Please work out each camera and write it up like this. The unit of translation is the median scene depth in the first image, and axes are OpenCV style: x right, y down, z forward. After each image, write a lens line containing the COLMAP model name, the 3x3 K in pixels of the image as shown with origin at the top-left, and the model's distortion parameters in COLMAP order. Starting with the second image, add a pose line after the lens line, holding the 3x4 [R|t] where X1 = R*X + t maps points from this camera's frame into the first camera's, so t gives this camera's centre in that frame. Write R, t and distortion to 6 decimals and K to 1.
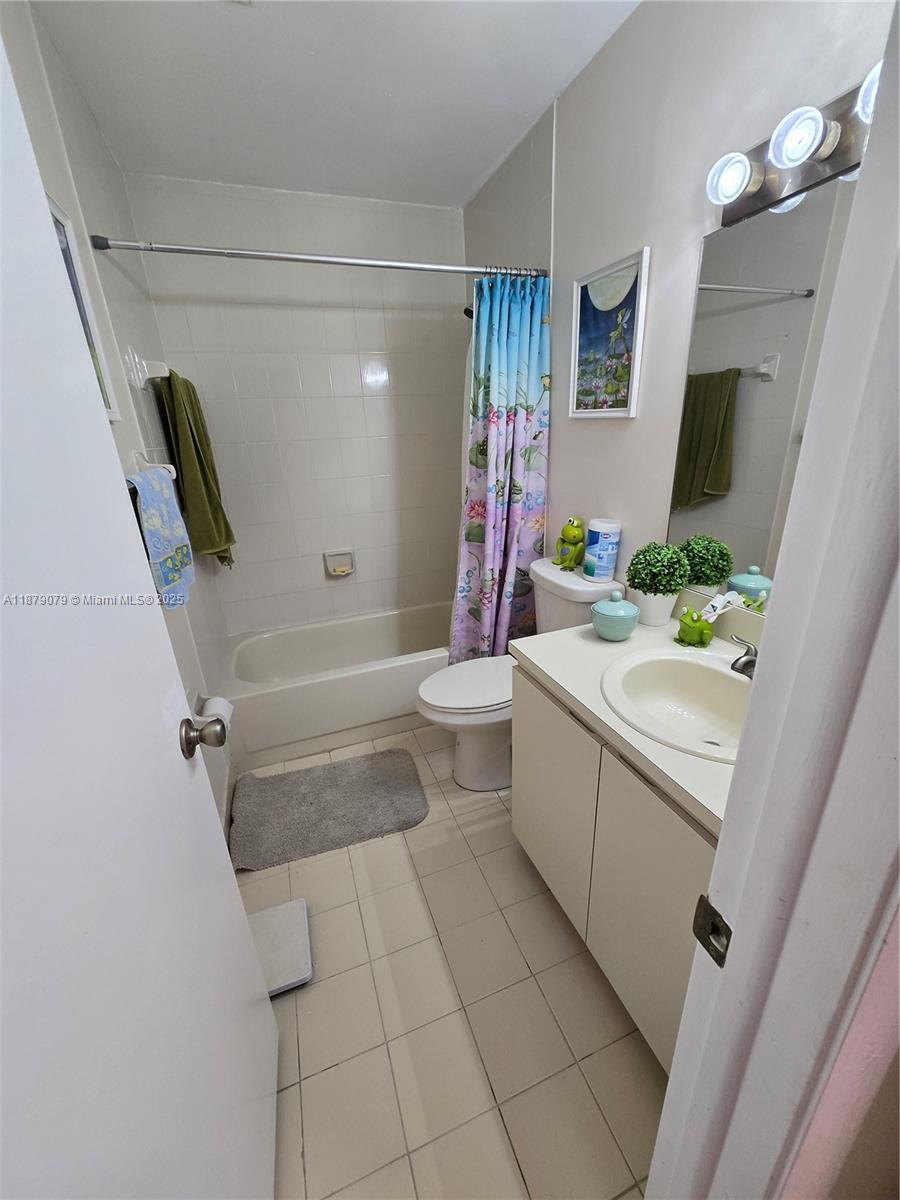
lens RADIAL K [[467.8, 0, 450.8], [0, 467.8, 600.6], [0, 0, 1]] dist [-0.001319, -0.000416]
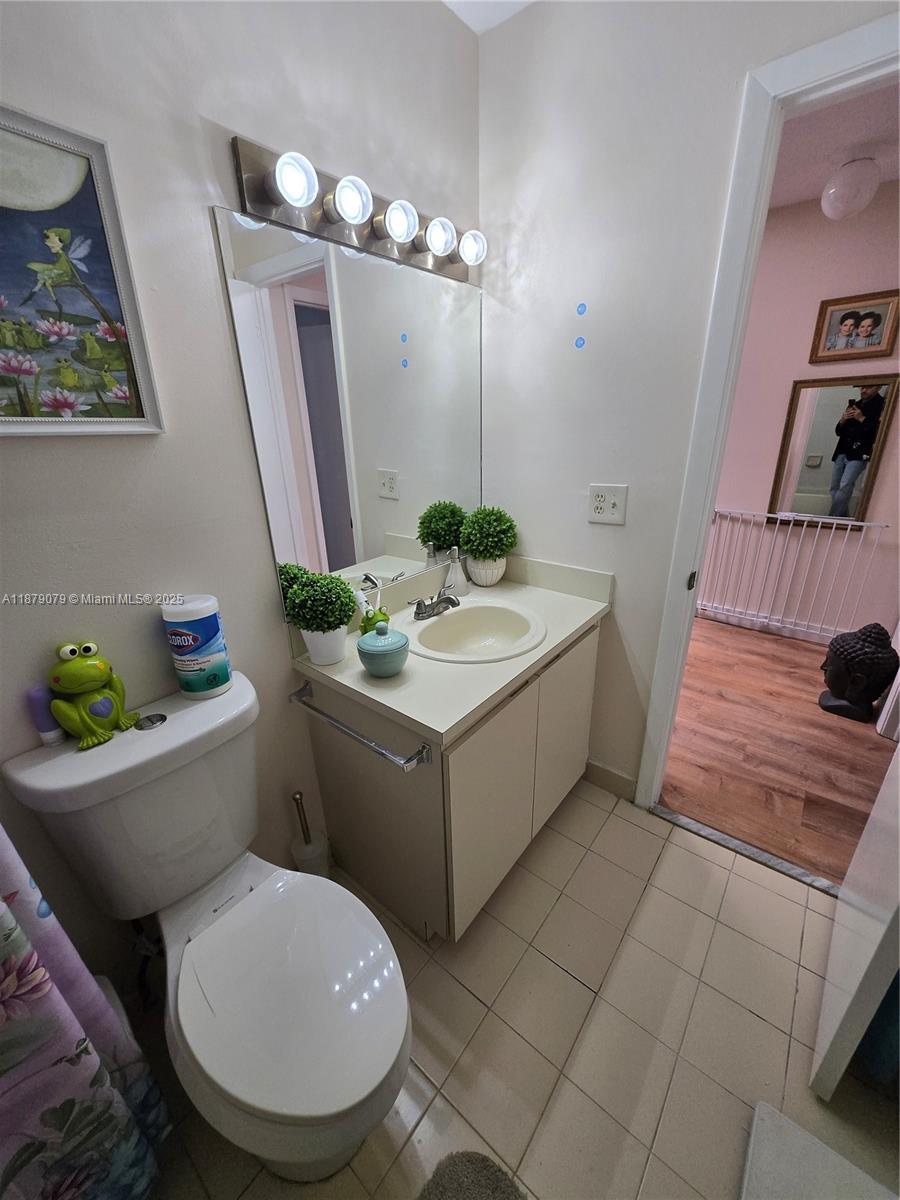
lens RADIAL K [[467.8, 0, 454.4], [0, 467.8, 602.9], [0, 0, 1]] dist [-0.001319, -0.000416]
pose [[-0.510733, -0.260765, 0.819239, -0.369887], [0.341600, 0.812897, 0.471708, -0.358602], [-0.788962, 0.520769, -0.326096, 0.983296]]
